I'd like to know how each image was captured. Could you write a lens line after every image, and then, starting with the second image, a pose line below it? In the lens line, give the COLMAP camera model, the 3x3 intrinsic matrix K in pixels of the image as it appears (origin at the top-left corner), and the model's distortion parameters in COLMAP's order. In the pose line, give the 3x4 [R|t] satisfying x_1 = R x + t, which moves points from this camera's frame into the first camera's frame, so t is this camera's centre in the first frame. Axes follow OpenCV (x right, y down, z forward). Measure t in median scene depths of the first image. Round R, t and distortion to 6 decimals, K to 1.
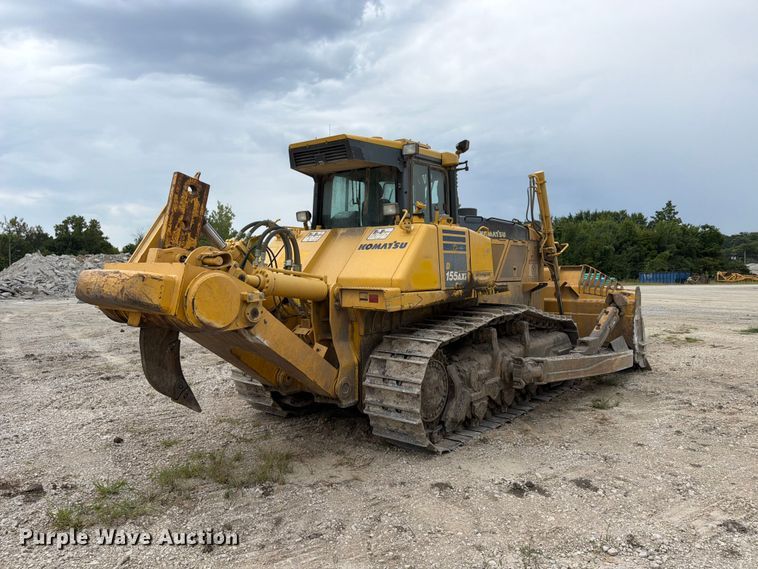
lens RADIAL K [[536.3, 0, 376.7], [0, 536.3, 288.0], [0, 0, 1]] dist [0.039747, -0.033785]
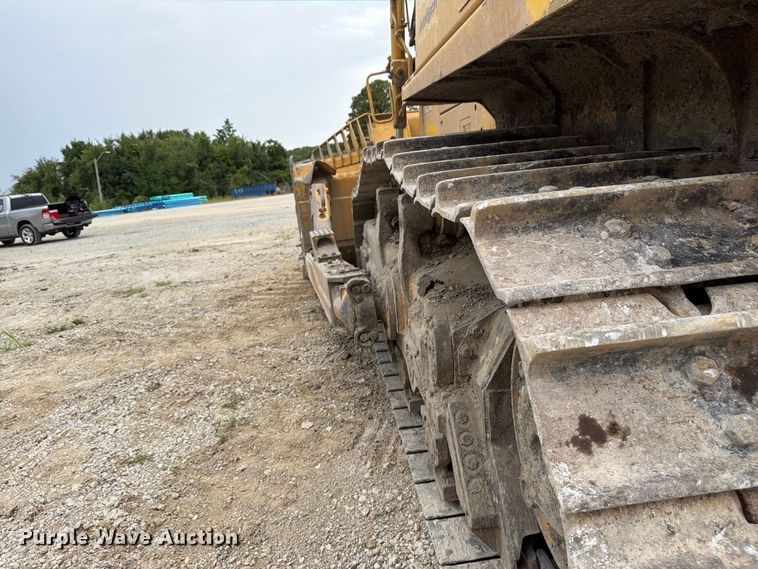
lens RADIAL K [[536.3, 0, 372.2], [0, 536.3, 286.2], [0, 0, 1]] dist [0.039747, -0.033785]
pose [[0.711449, -0.209838, 0.670678, -0.237767], [0.122124, 0.976775, 0.176059, 0.038812], [-0.692045, -0.043351, 0.720552, 0.672113]]
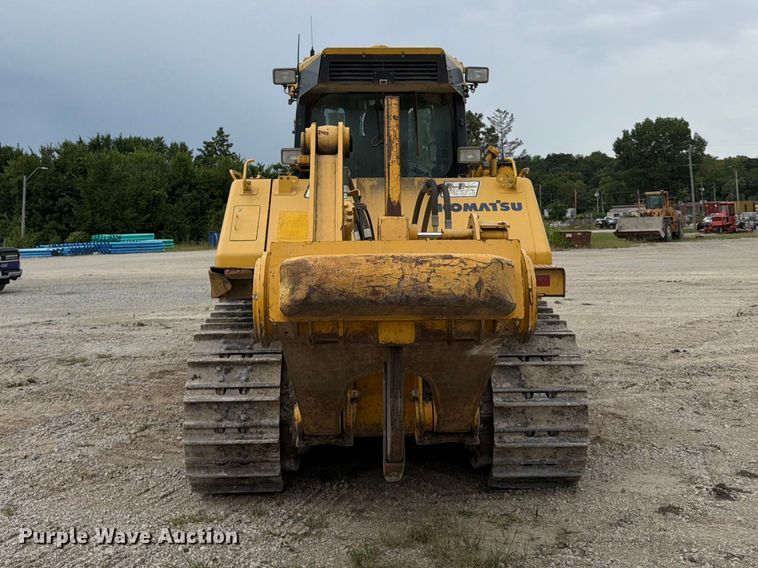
lens RADIAL K [[878.7, 0, 369.5], [0, 878.7, 211.5], [0, 0, 1]] dist [0.097563, 0.000000]
pose [[0.769442, -0.002600, 0.638711, -0.491488], [0.035912, 0.998586, -0.039198, -0.018462], [-0.637706, 0.053098, 0.768447, 0.113875]]
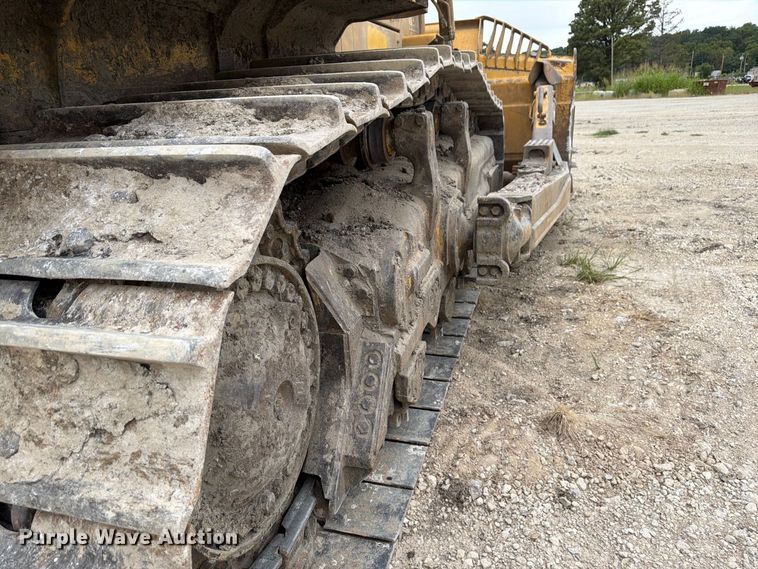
lens RADIAL K [[536.3, 0, 383.3], [0, 536.3, 284.9], [0, 0, 1]] dist [0.039747, -0.033785]
pose [[0.922536, -0.163163, 0.349721, 0.046030], [0.056030, 0.953251, 0.296938, 0.049625], [-0.381821, -0.254342, 0.888551, 0.462339]]
